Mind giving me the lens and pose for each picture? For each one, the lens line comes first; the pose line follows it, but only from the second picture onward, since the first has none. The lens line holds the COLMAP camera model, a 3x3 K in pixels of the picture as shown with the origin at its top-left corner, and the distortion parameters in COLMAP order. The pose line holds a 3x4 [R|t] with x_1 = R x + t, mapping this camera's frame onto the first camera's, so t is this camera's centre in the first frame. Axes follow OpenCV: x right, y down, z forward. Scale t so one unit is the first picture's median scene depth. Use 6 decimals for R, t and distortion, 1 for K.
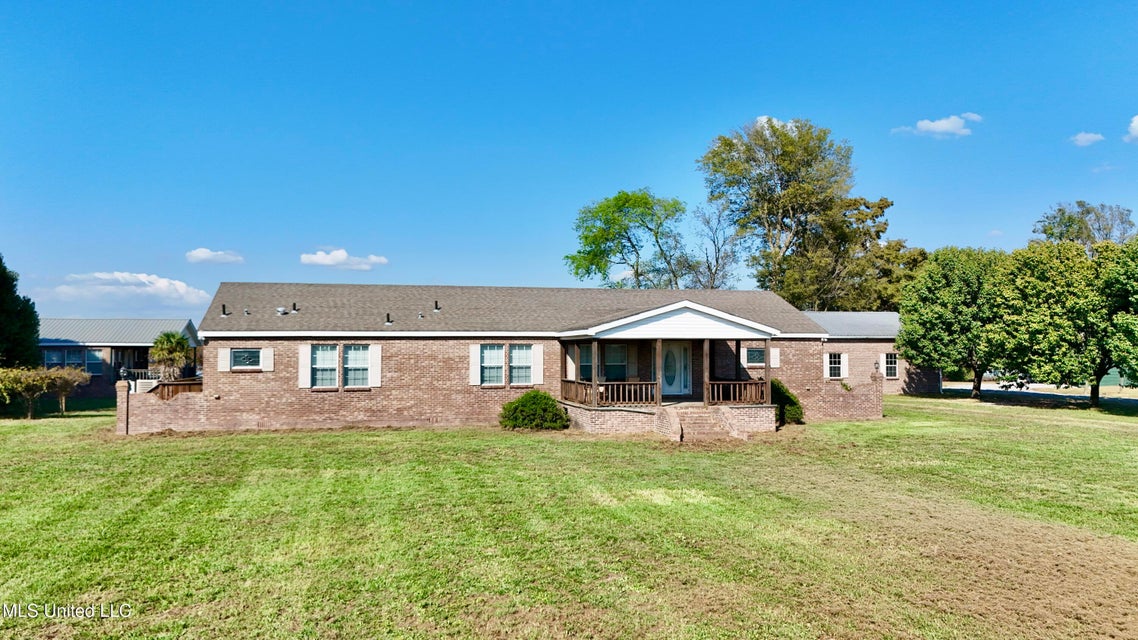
lens RADIAL K [[837.7, 0, 569.0], [0, 837.7, 320.0], [0, 0, 1]] dist [0.071357, -0.069623]
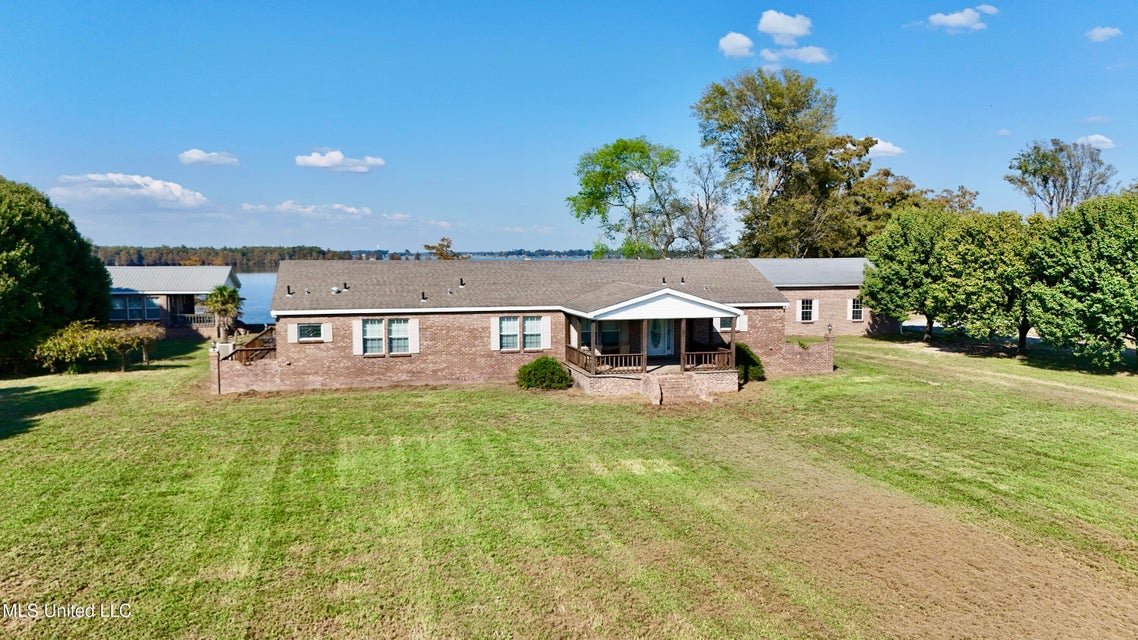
lens RADIAL K [[837.7, 0, 569.0], [0, 837.7, 320.0], [0, 0, 1]] dist [0.071357, -0.069623]
pose [[1.000000, -0.000363, -0.000325, -0.004243], [0.000398, 0.993441, 0.114349, -0.103740], [0.000281, -0.114349, 0.993441, -0.202296]]
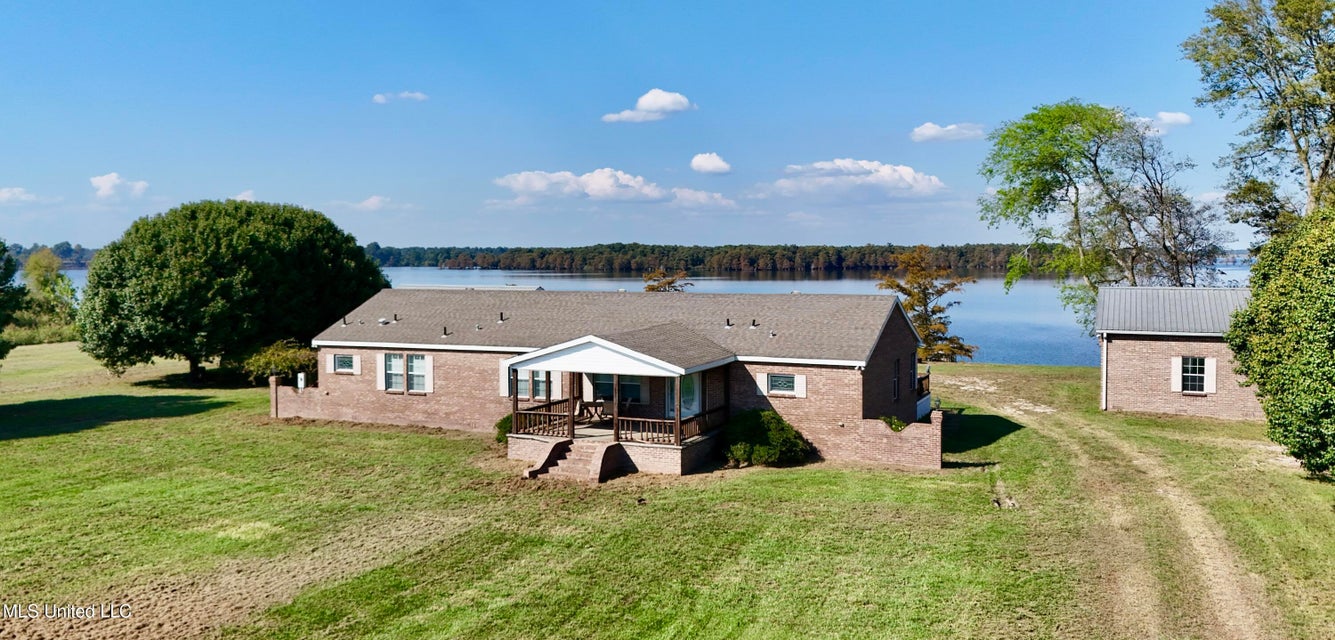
lens RADIAL K [[1110.1, 0, 640.2], [0, 1110.1, 297.3], [0, 0, 1]] dist [0.064321, -0.005794]
pose [[0.786839, 0.023008, -0.616730, 0.880122], [0.024203, 0.997386, 0.068087, -0.138388], [0.616684, -0.068500, 0.784225, 0.003118]]
